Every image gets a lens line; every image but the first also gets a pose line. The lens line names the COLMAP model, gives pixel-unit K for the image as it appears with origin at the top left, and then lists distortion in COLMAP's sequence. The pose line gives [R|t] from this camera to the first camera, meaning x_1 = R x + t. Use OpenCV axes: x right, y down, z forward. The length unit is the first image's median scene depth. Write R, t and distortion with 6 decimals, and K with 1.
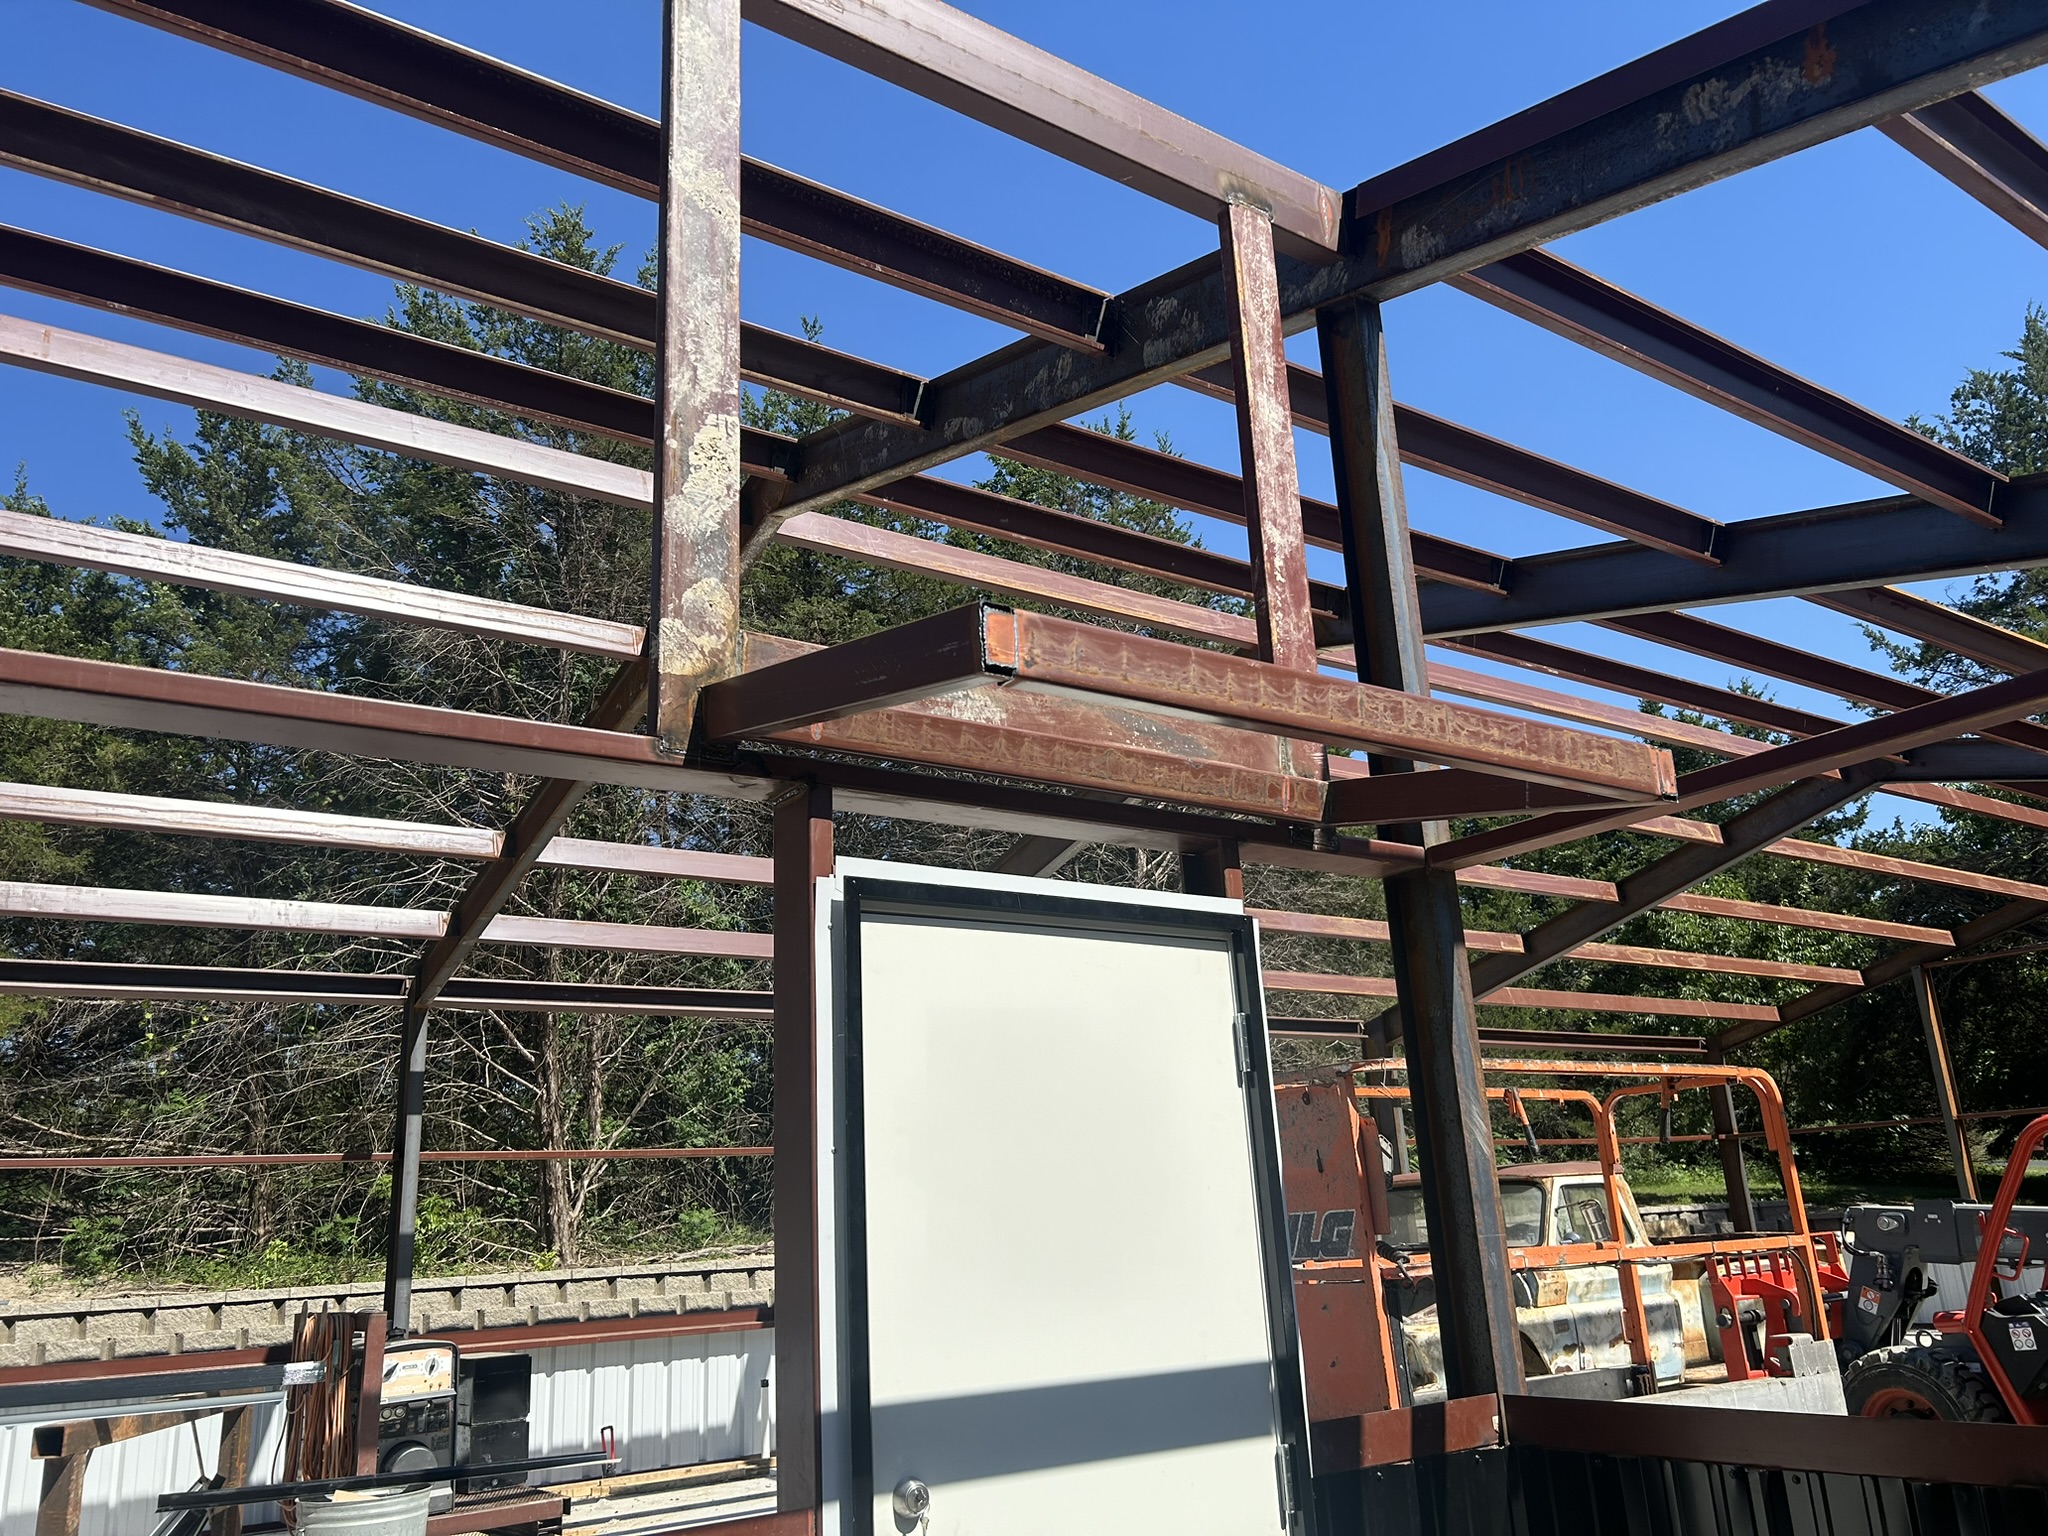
lens RADIAL K [[1577.6, 0, 1028.6], [0, 1577.6, 756.4], [0, 0, 1]] dist [0.091387, -0.236927]
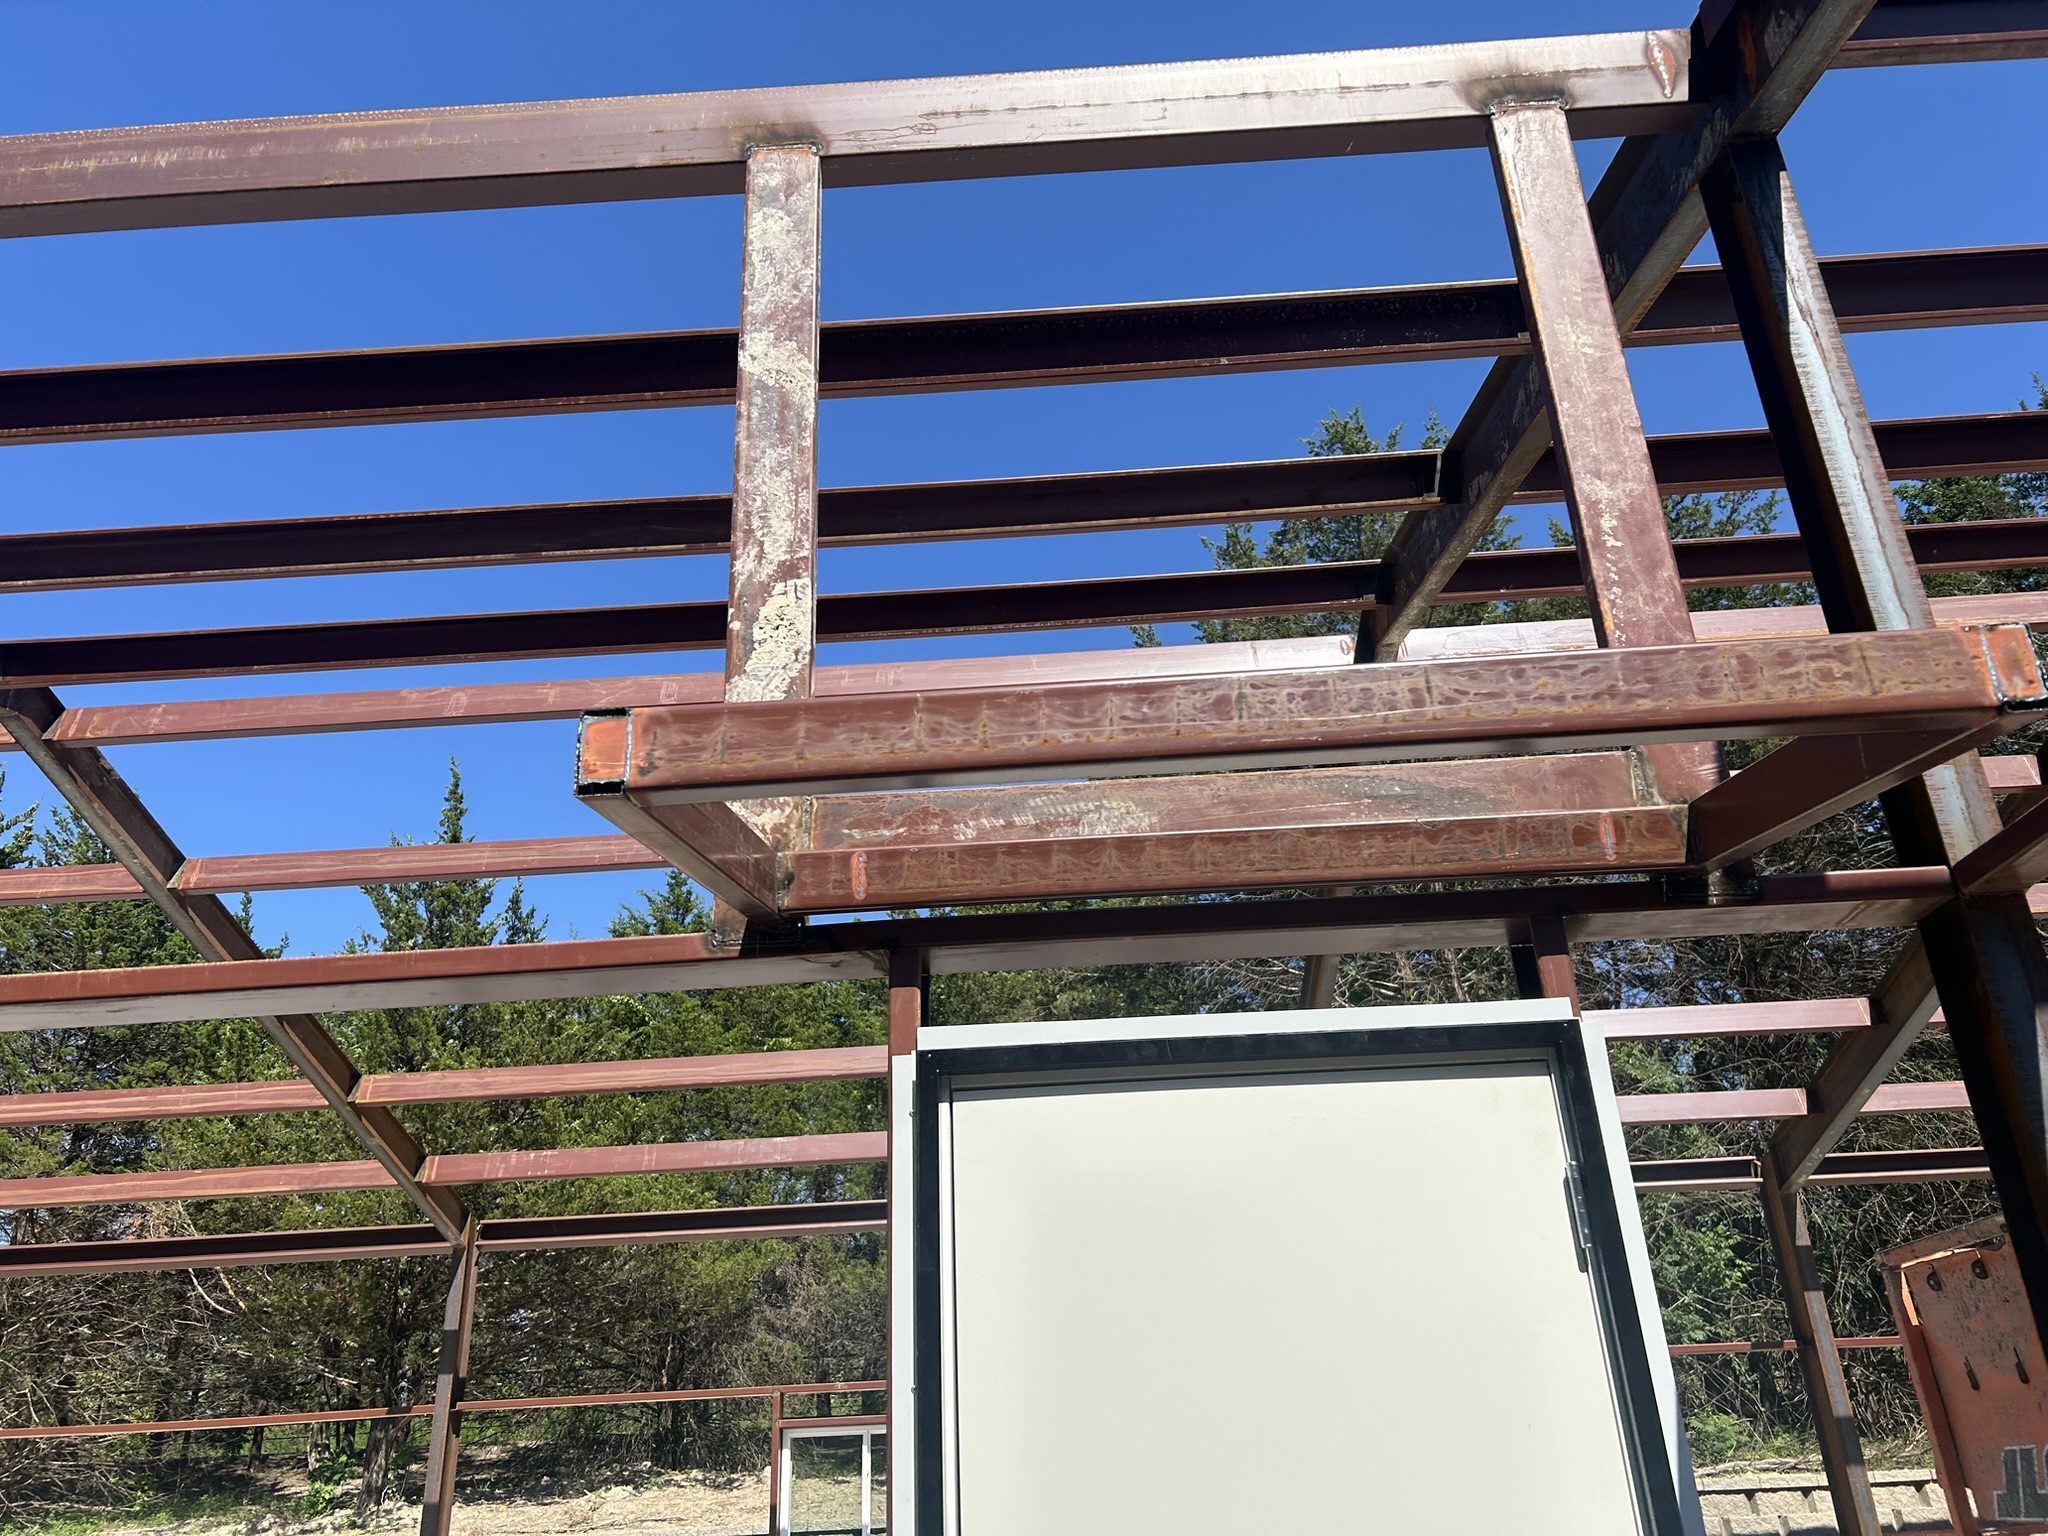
lens RADIAL K [[1552.7, 0, 1015.2], [0, 1552.7, 772.3], [0, 0, 1]] dist [0.085271, -0.104425]
pose [[0.785642, -0.241573, -0.569569, 0.400910], [0.179876, 0.970038, -0.163311, 0.070172], [0.591955, 0.025853, 0.805556, 0.319299]]
